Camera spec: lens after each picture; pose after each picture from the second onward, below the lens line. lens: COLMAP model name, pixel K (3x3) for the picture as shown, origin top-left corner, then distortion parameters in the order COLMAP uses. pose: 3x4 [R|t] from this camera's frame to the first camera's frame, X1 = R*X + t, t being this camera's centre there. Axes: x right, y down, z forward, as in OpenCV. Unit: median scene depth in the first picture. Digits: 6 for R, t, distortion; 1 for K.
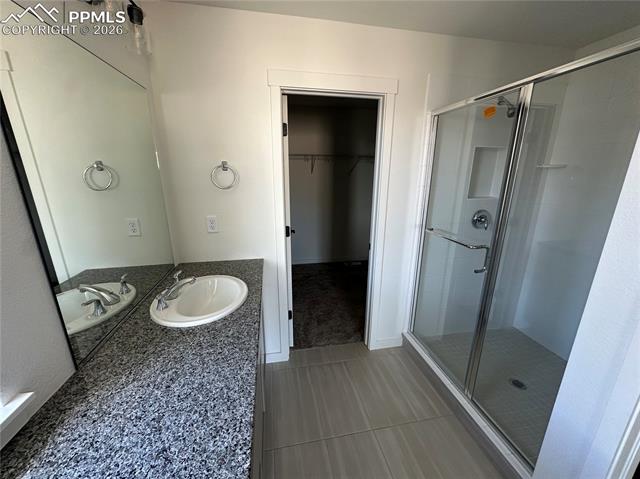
lens RADIAL K [[253.3, 0, 320.0], [0, 253.3, 239.5], [0, 0, 1]] dist [-0.005782, 0.000187]
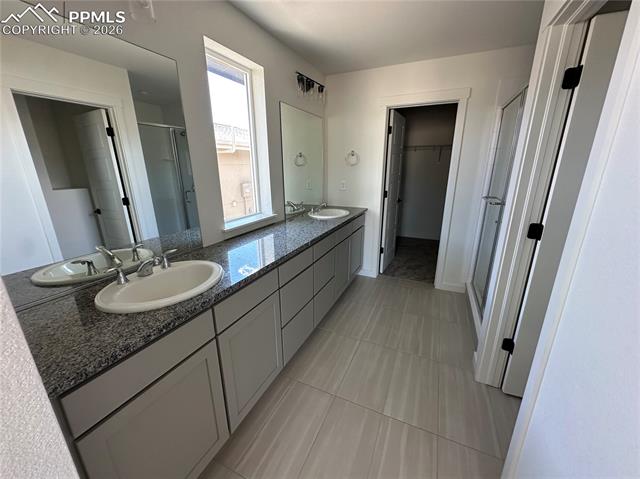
lens RADIAL K [[253.3, 0, 320.0], [0, 253.3, 239.5], [0, 0, 1]] dist [-0.005782, 0.000187]
pose [[0.810591, 0.158514, -0.563751, 0.531176], [-0.147999, 0.986870, 0.064686, 0.230397], [0.566603, 0.031001, 0.823408, -0.593749]]
